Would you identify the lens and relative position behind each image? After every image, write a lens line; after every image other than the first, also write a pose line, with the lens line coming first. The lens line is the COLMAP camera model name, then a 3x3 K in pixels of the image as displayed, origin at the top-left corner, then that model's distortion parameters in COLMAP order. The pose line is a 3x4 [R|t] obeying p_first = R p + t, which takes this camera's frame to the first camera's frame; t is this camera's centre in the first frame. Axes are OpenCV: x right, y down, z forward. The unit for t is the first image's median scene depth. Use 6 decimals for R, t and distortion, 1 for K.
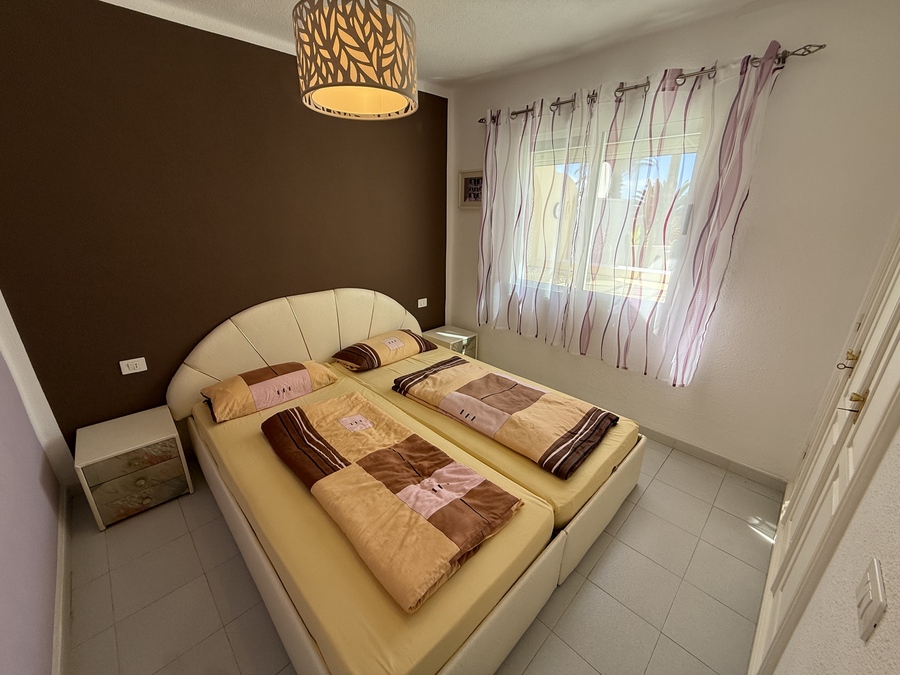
lens RADIAL K [[358.2, 0, 446.0], [0, 358.2, 335.8], [0, 0, 1]] dist [-0.000977, 0.000419]
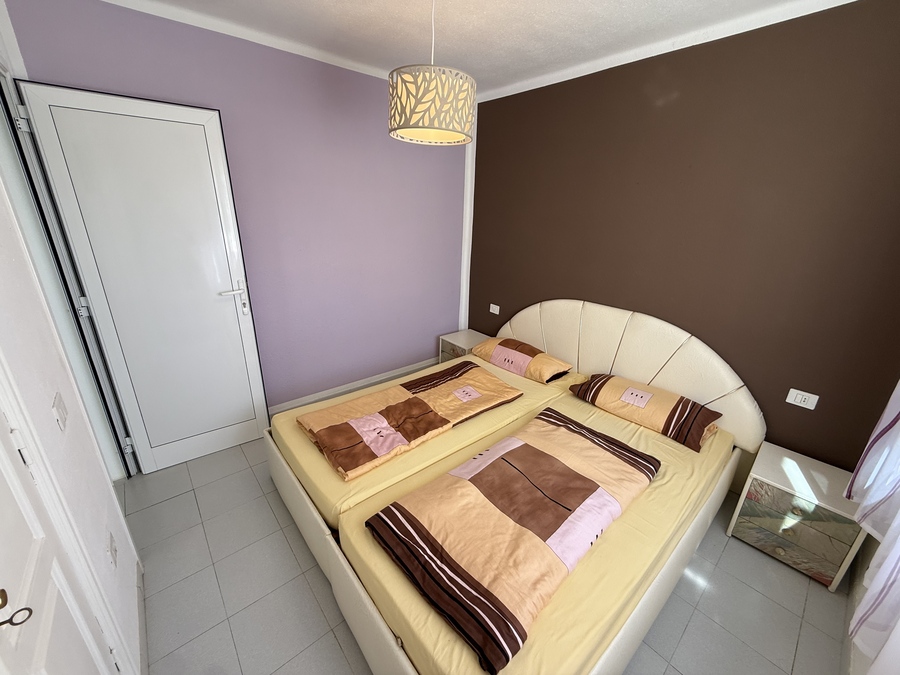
lens RADIAL K [[358.2, 0, 448.0], [0, 358.2, 337.4], [0, 0, 1]] dist [-0.000977, 0.000419]
pose [[-0.065201, 0.325916, -0.943148, 0.796983], [-0.359145, 0.874156, 0.326903, -0.281882], [0.931001, 0.360041, 0.060056, 0.780334]]
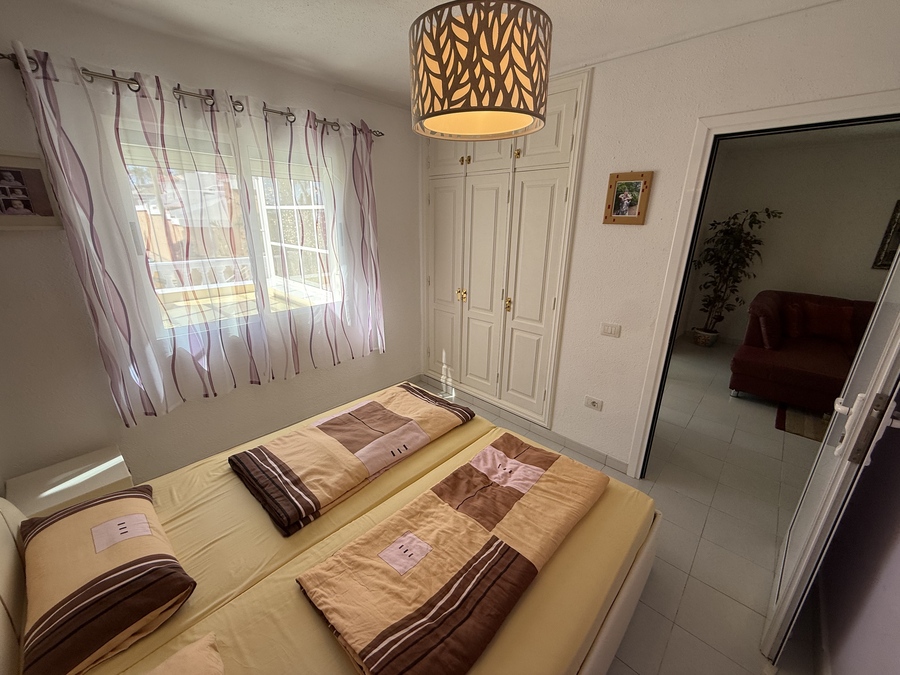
lens RADIAL K [[358.2, 0, 449.3], [0, 358.2, 335.3], [0, 0, 1]] dist [-0.000977, 0.000419]
pose [[-0.042061, -0.316686, 0.947597, -0.750492], [0.320283, 0.894110, 0.313027, -0.305294], [-0.946388, 0.316665, 0.063821, 0.726721]]
